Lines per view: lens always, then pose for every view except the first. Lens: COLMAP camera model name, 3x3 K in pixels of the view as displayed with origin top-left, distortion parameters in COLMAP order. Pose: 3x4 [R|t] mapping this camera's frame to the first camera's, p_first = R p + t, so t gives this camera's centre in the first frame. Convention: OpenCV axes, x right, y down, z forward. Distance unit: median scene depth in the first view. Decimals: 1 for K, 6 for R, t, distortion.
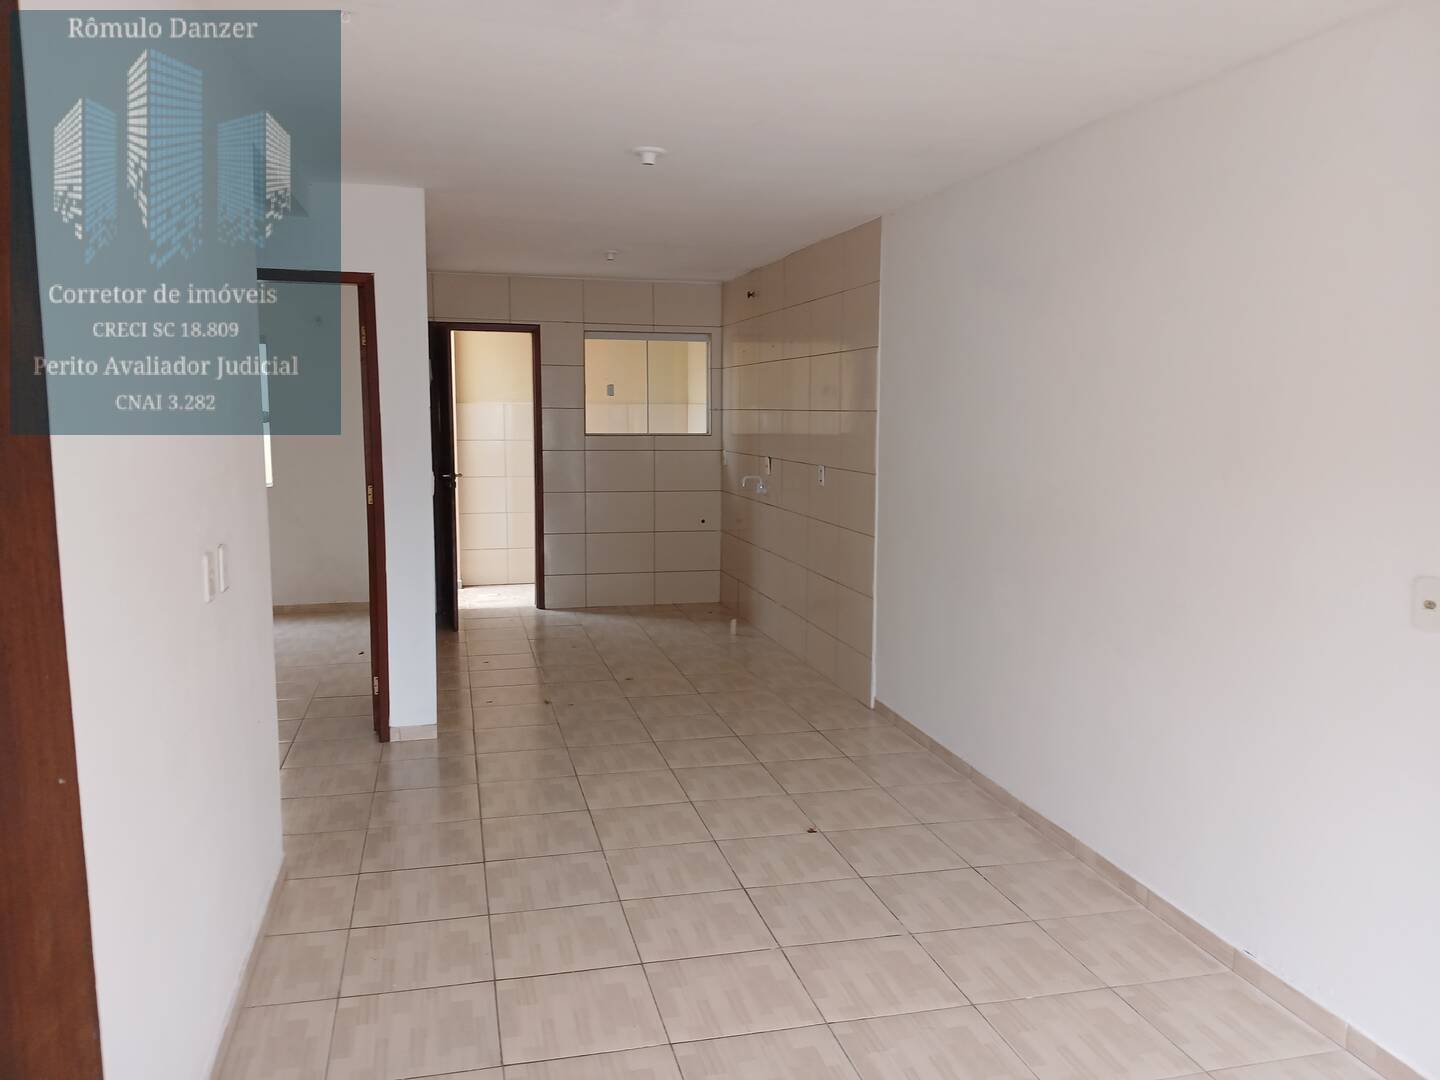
lens RADIAL K [[1096.7, 0, 727.9], [0, 1096.7, 540.2], [0, 0, 1]] dist [0.016794, -0.026364]
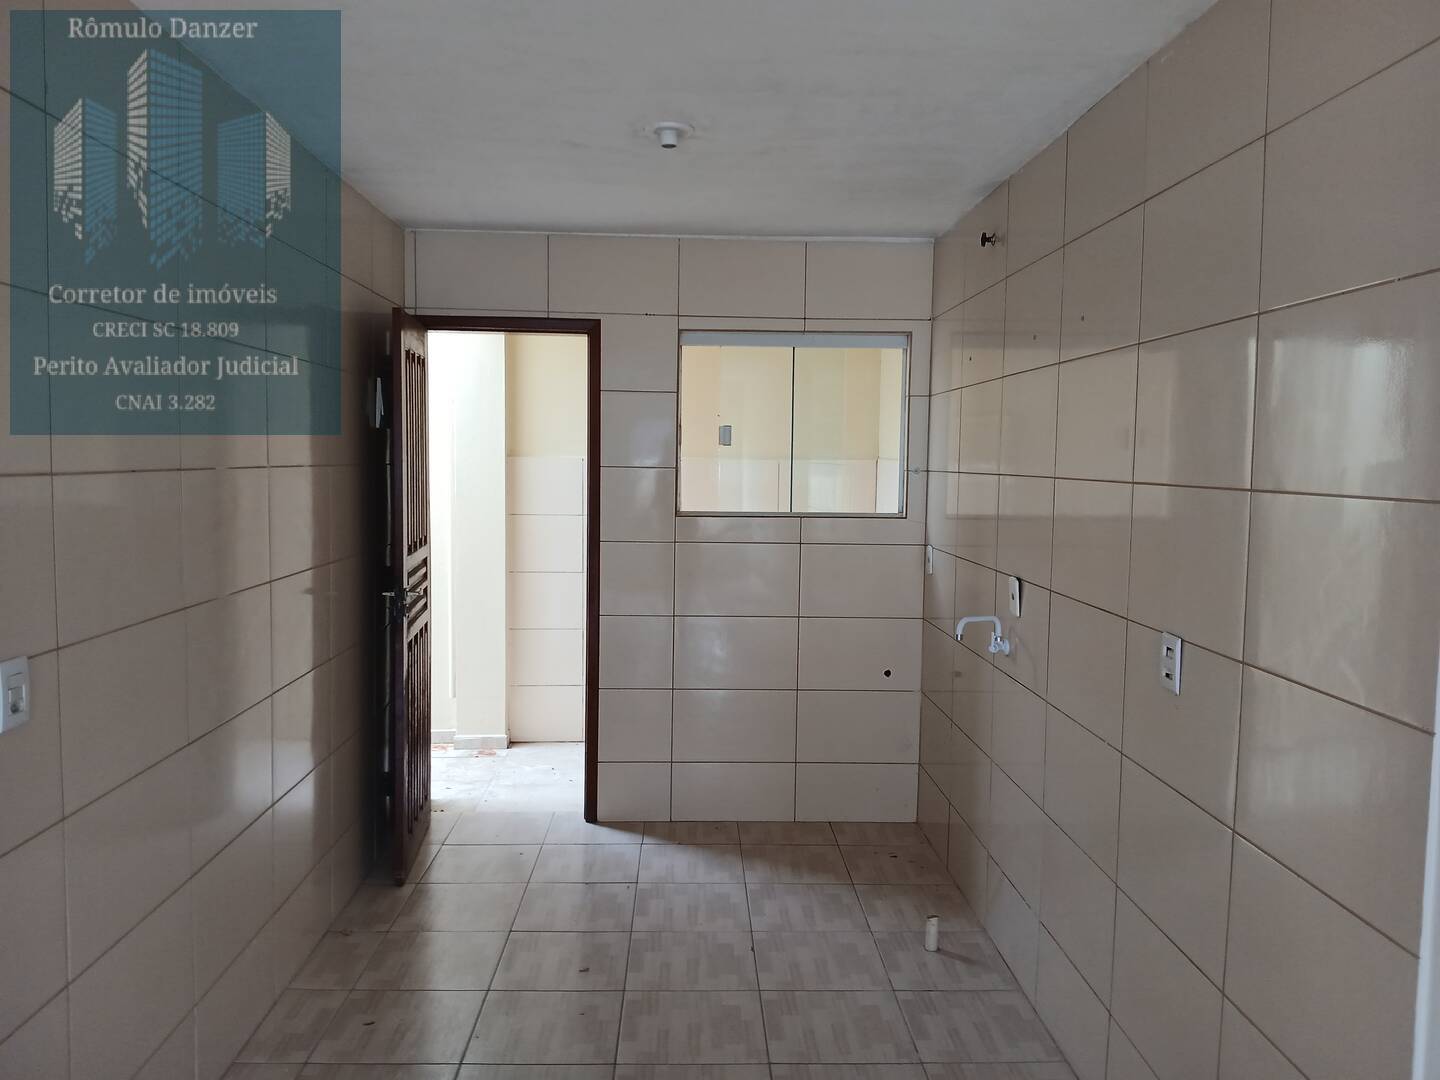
lens RADIAL K [[1096.7, 0, 711.1], [0, 1096.7, 550.4], [0, 0, 1]] dist [0.016794, -0.026364]
pose [[0.974666, 0.025218, -0.222238, 0.011924], [-0.033512, 0.998872, -0.033627, -0.058521], [0.221139, 0.040223, 0.974412, 0.451304]]
